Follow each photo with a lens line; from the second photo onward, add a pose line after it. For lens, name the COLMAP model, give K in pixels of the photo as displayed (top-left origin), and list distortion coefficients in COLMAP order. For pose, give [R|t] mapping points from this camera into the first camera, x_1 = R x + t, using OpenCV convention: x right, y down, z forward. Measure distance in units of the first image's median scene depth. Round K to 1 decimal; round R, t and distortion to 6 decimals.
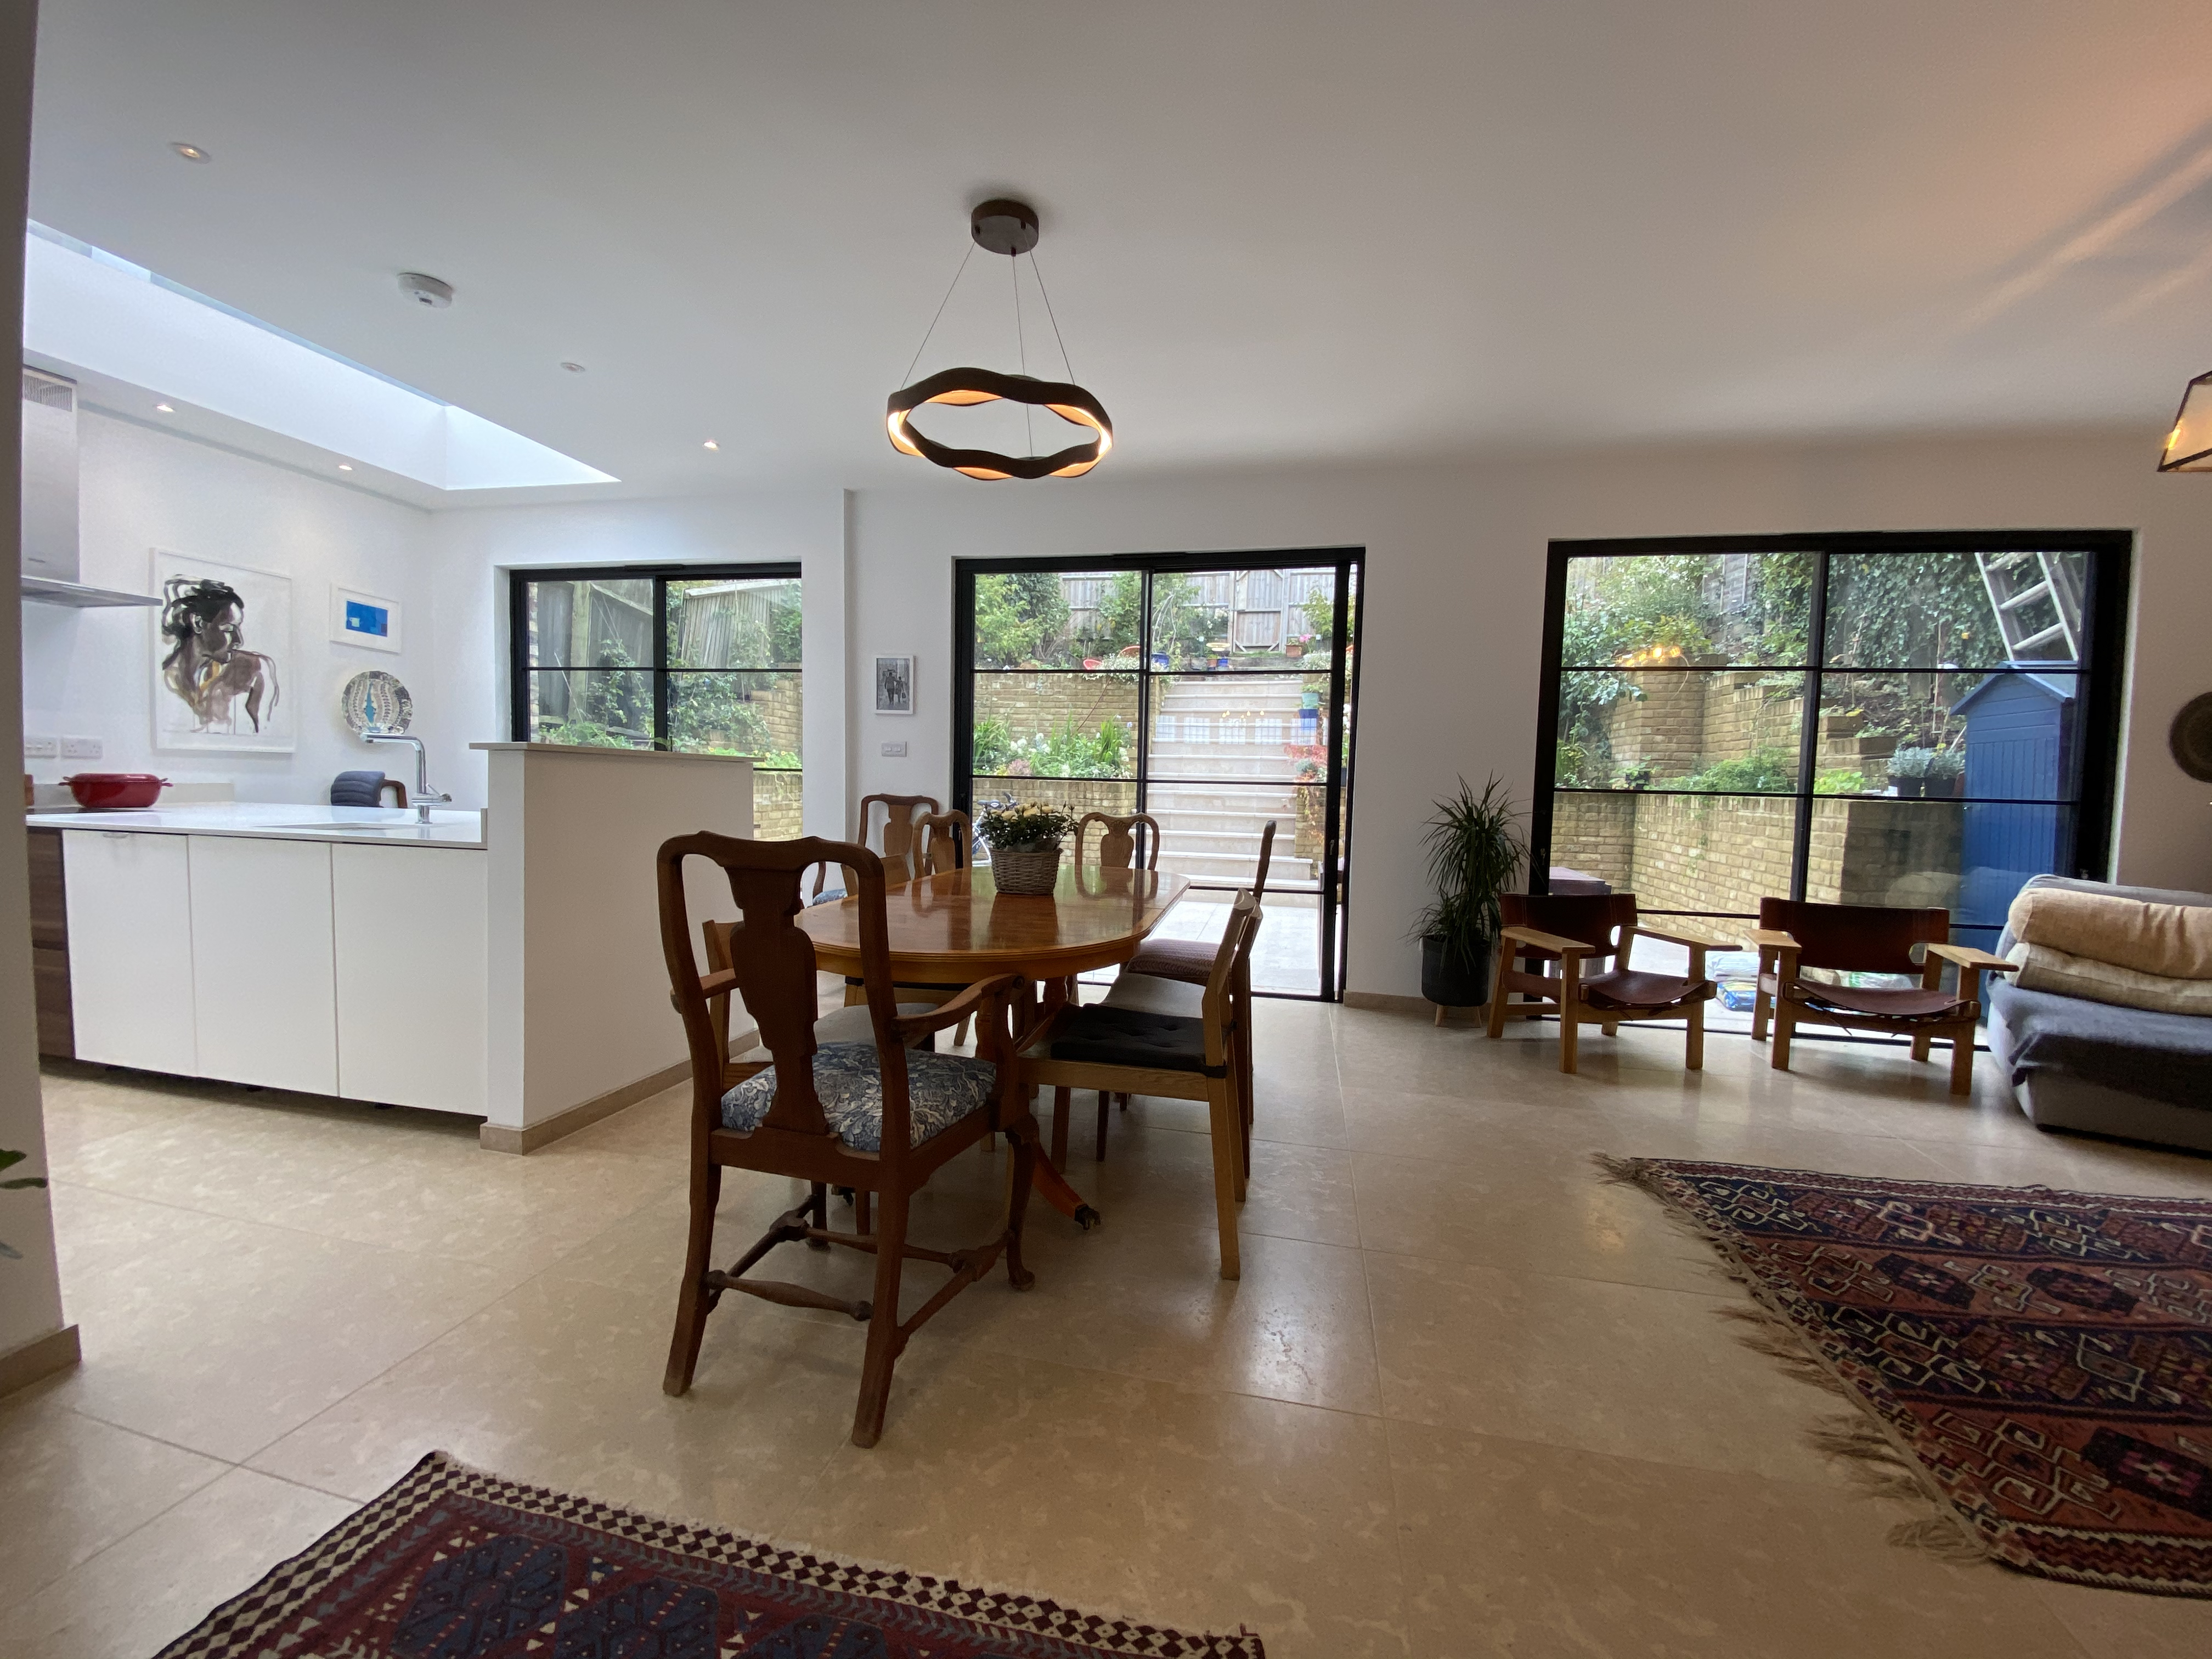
lens RADIAL K [[891.5, 0, 1111.4], [0, 891.5, 836.4], [0, 0, 1]] dist [-0.000741, -0.011882]
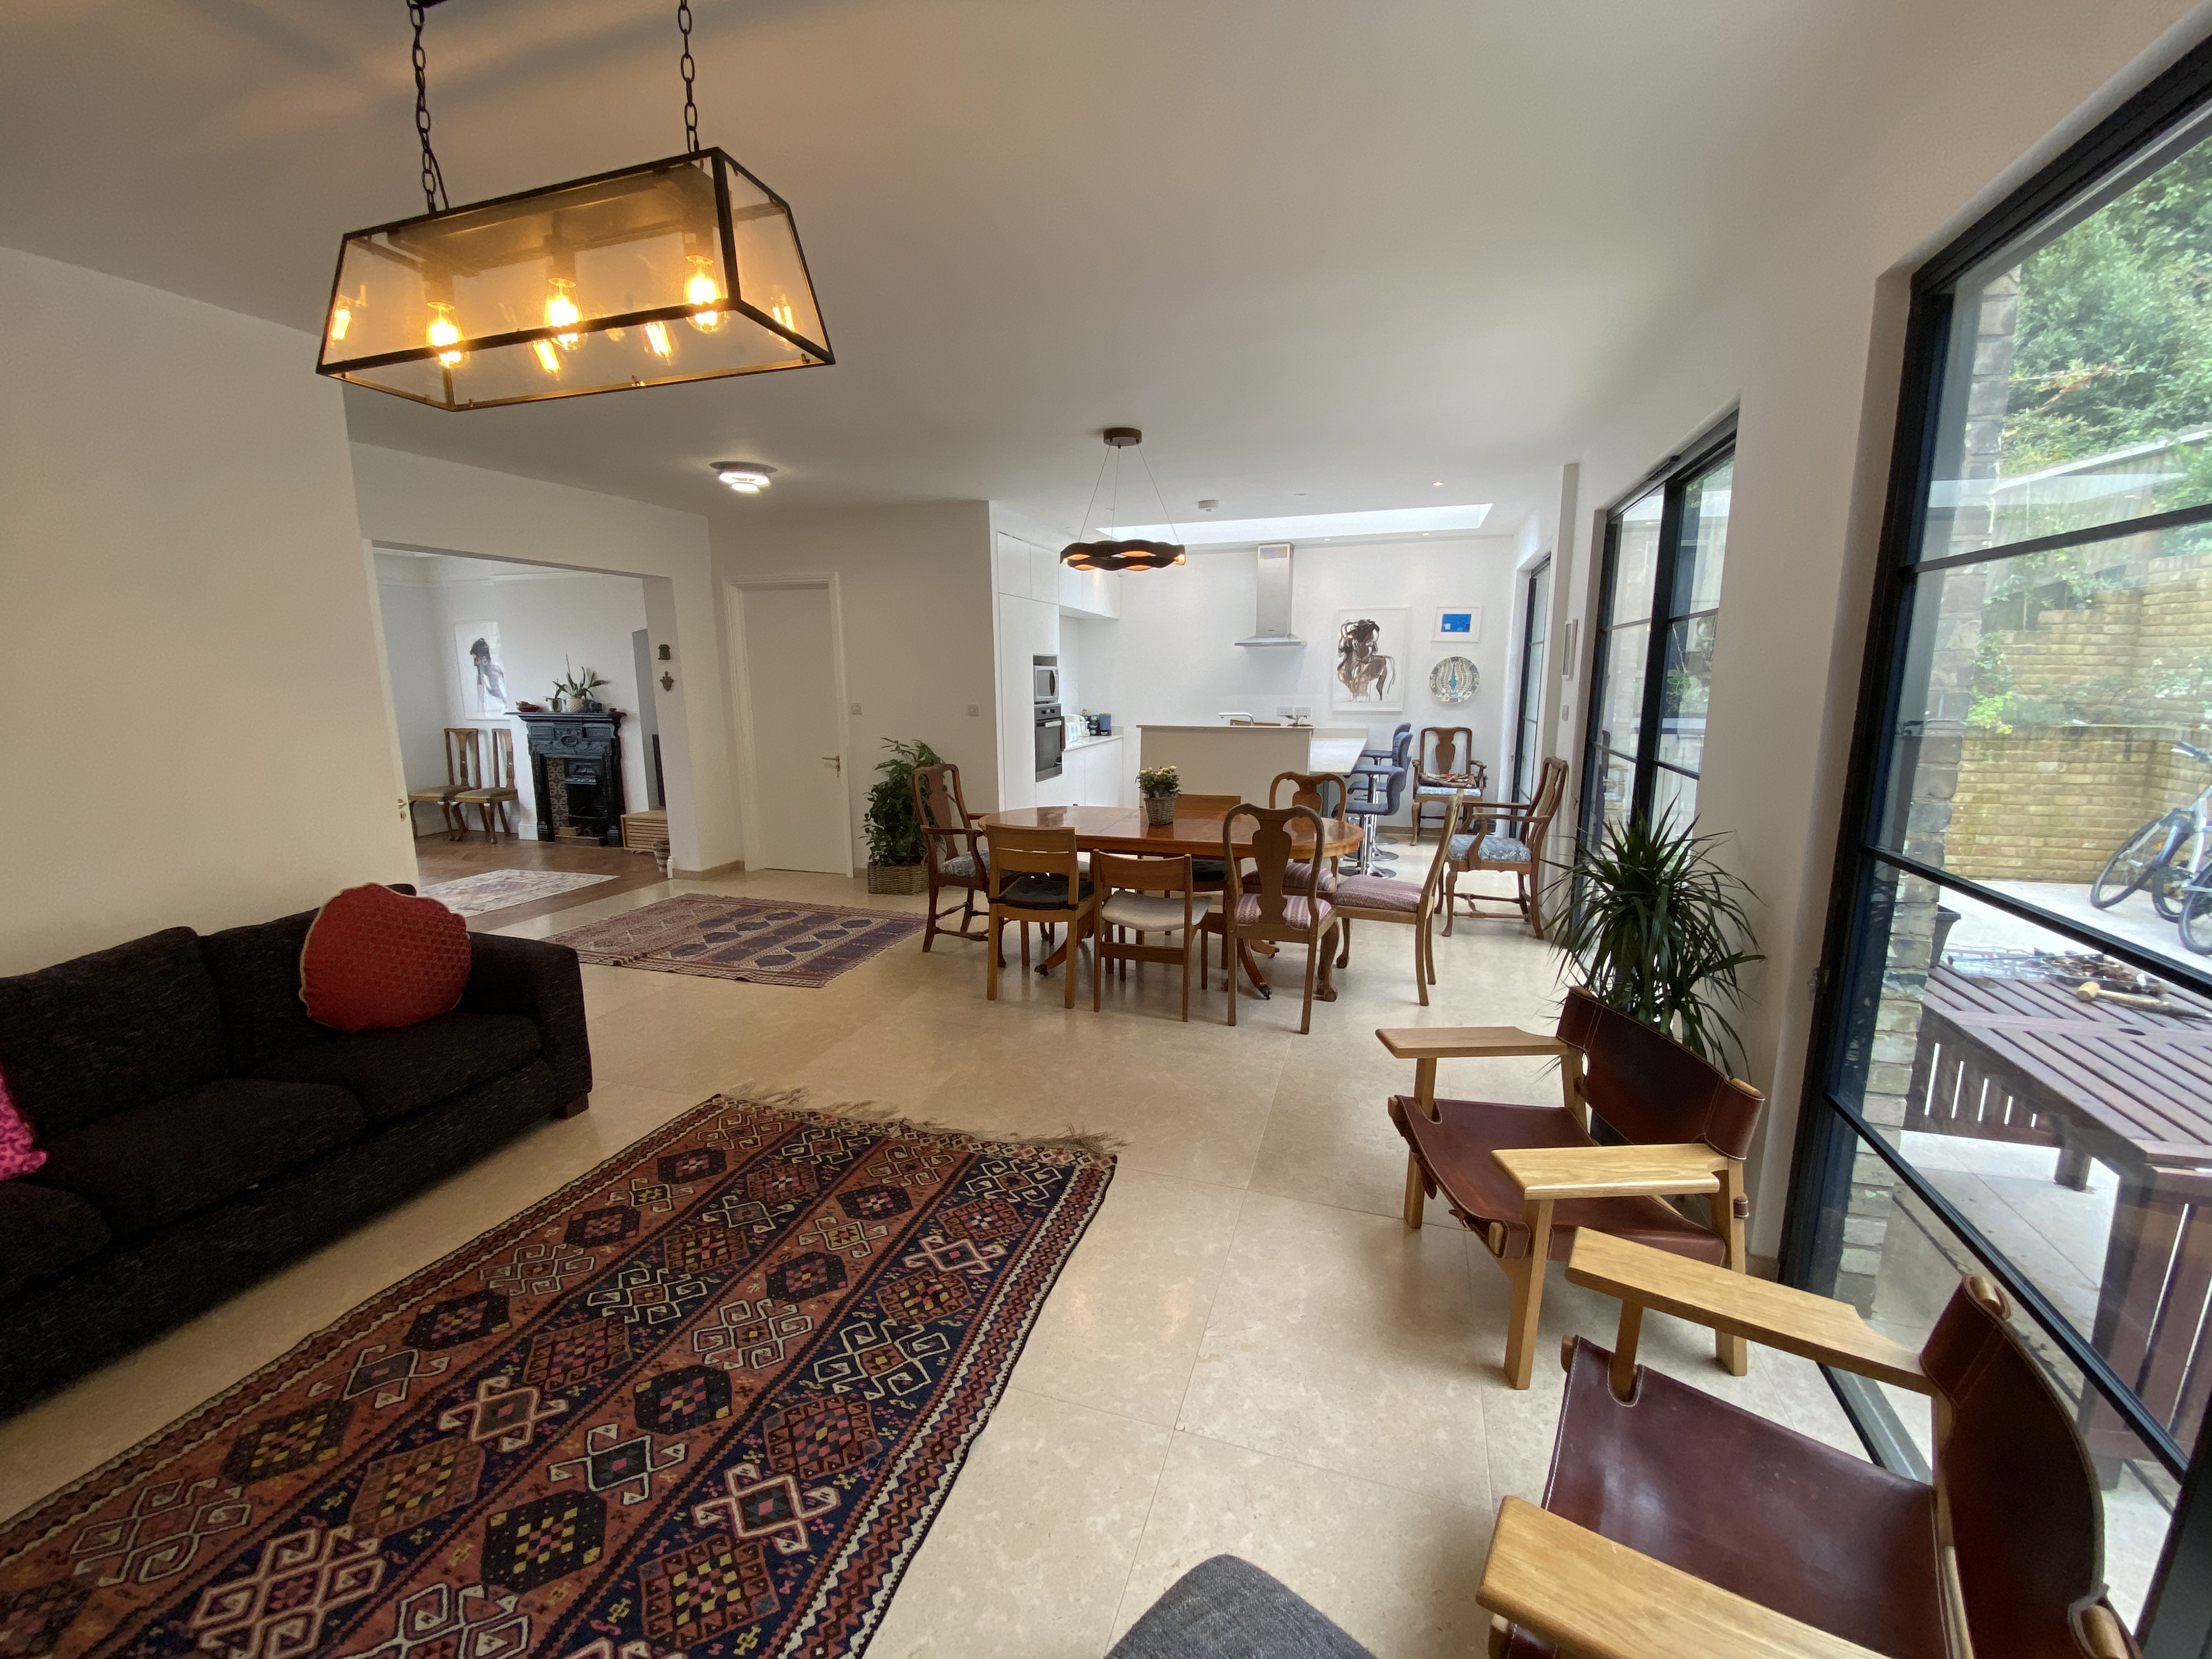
lens RADIAL K [[891.5, 0, 1111.4], [0, 891.5, 836.4], [0, 0, 1]] dist [-0.000741, -0.011882]
pose [[-0.093871, 0.151057, -0.984058, 1.012726], [-0.063718, 0.985484, 0.157355, -0.105675], [0.993543, 0.077473, -0.082883, 0.690244]]
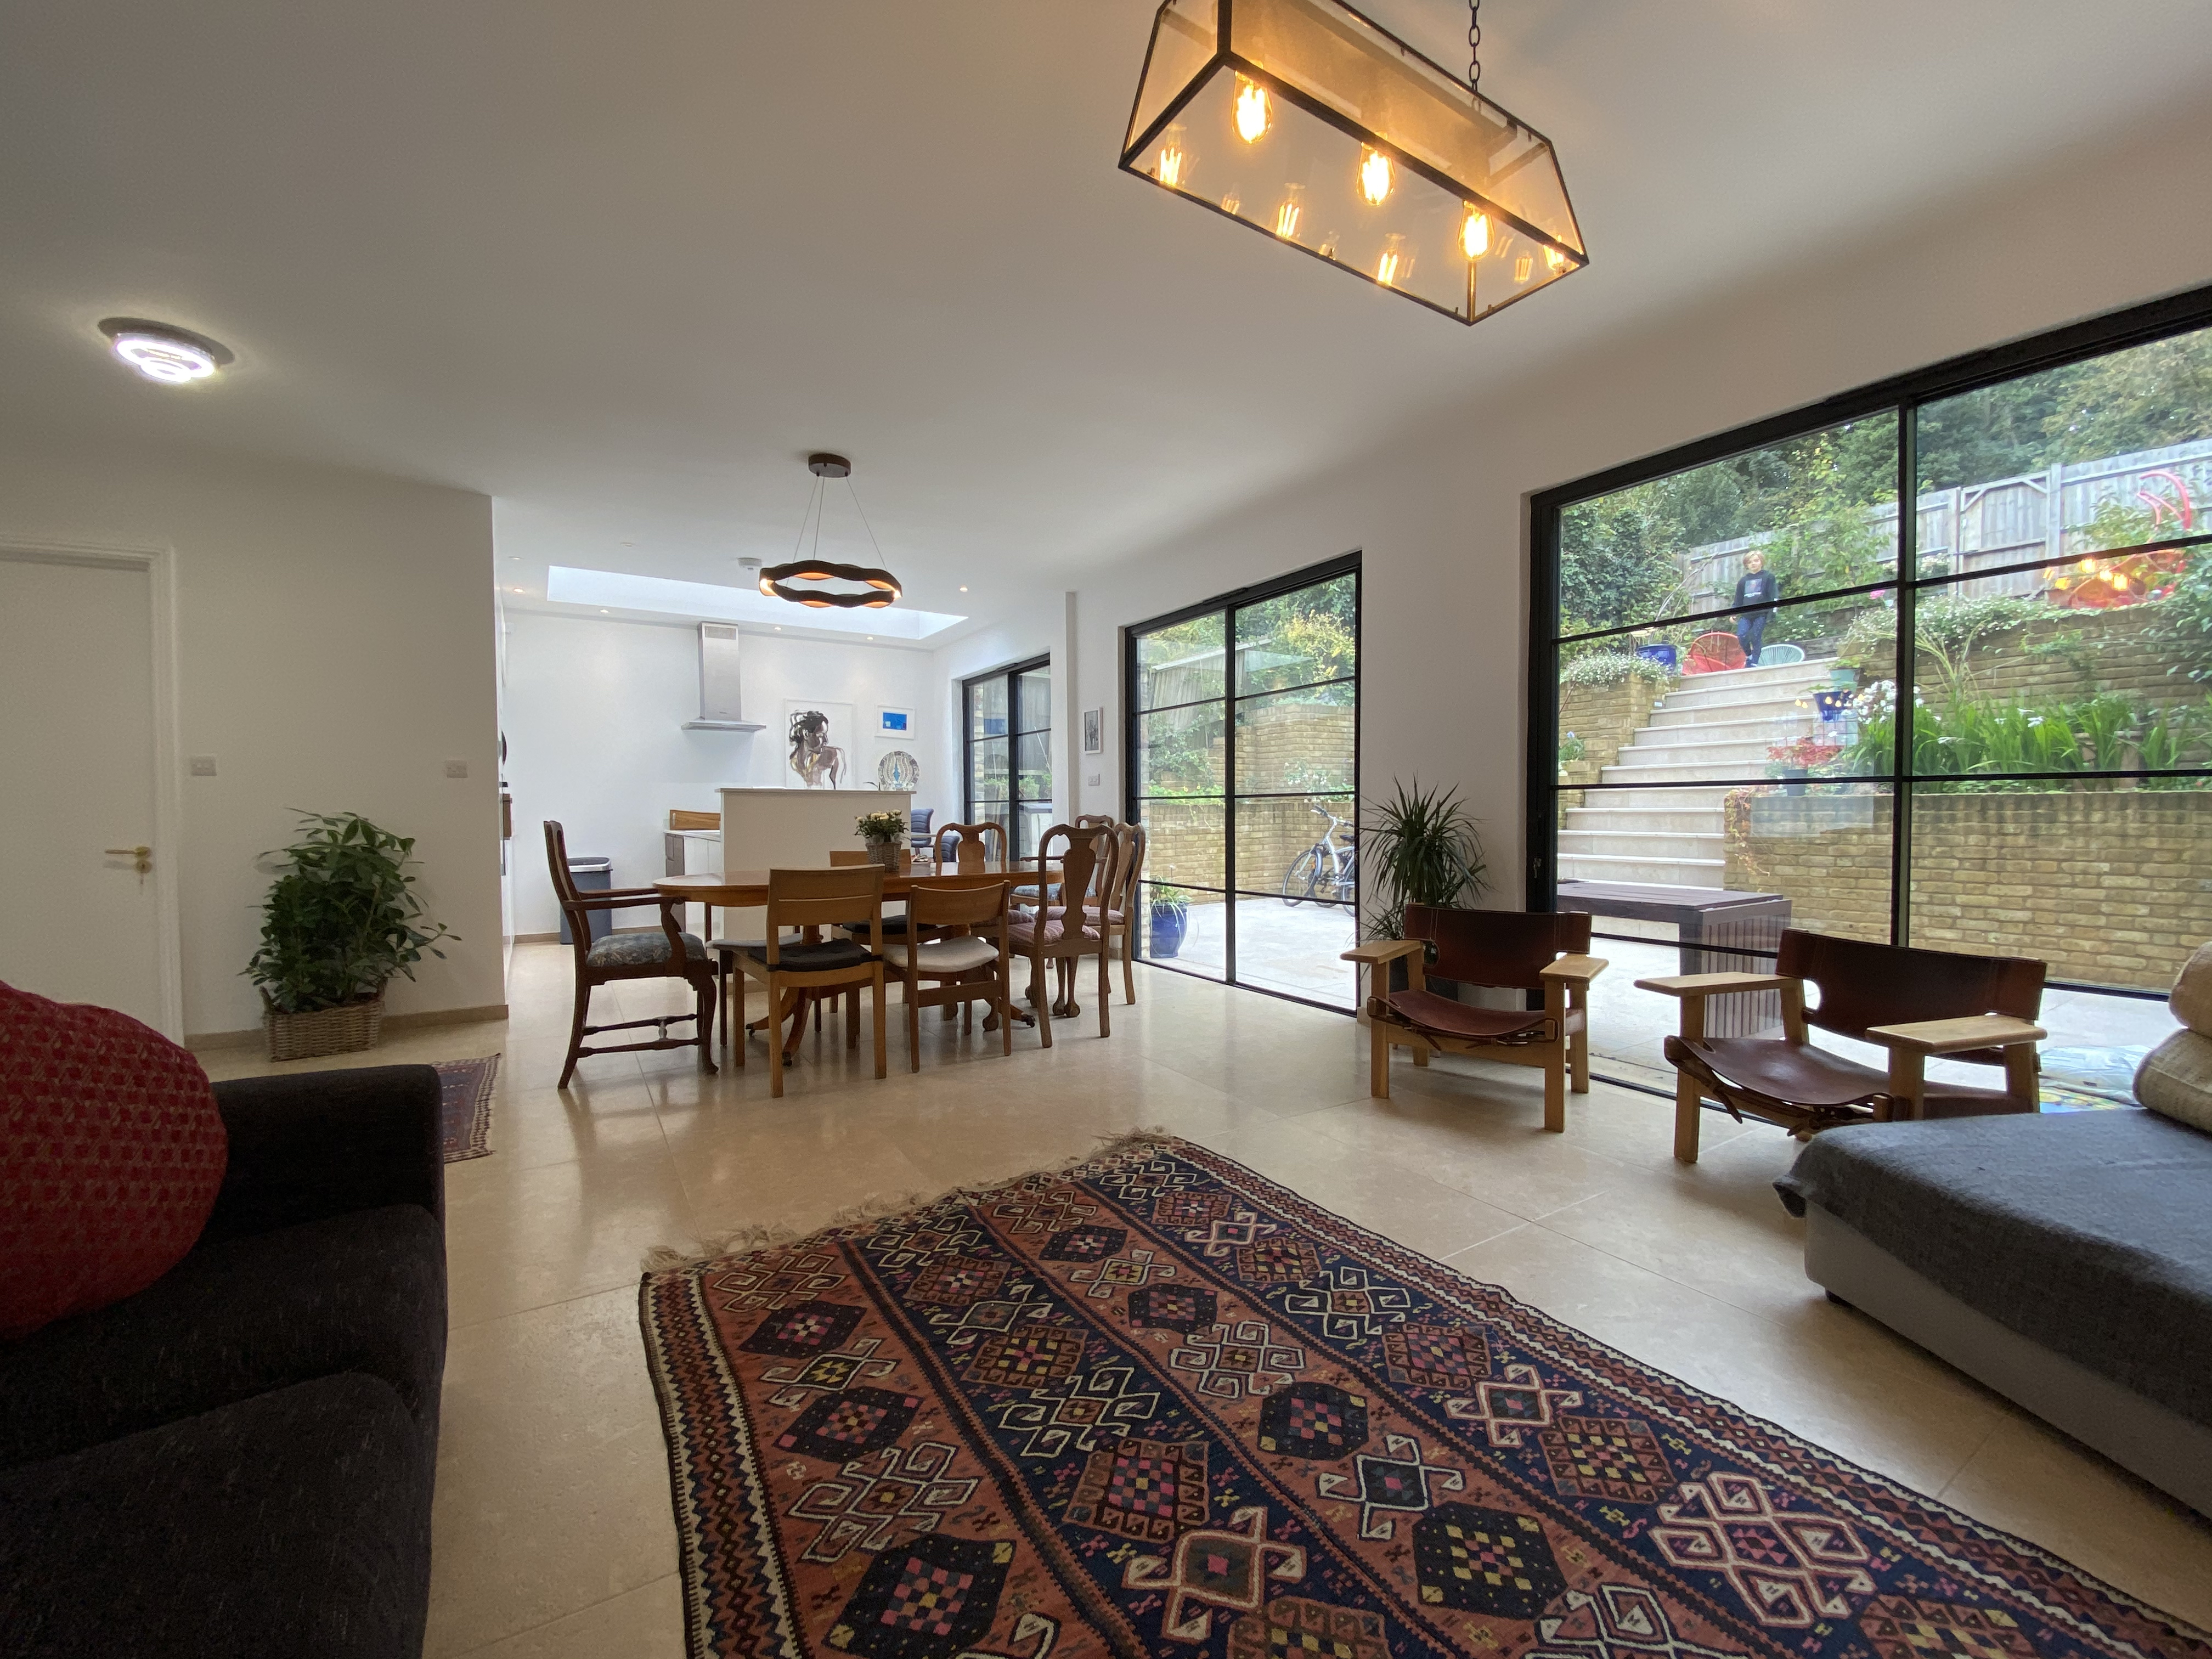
lens RADIAL K [[890.7, 0, 1111.4], [0, 890.7, 833.8], [0, 0, 1]] dist [0.019912, -0.020746]
pose [[0.696320, -0.011568, -0.717638, 0.844245], [-0.021654, 0.999076, -0.037116, 0.033009], [0.717405, 0.041384, 0.695426, 0.138426]]
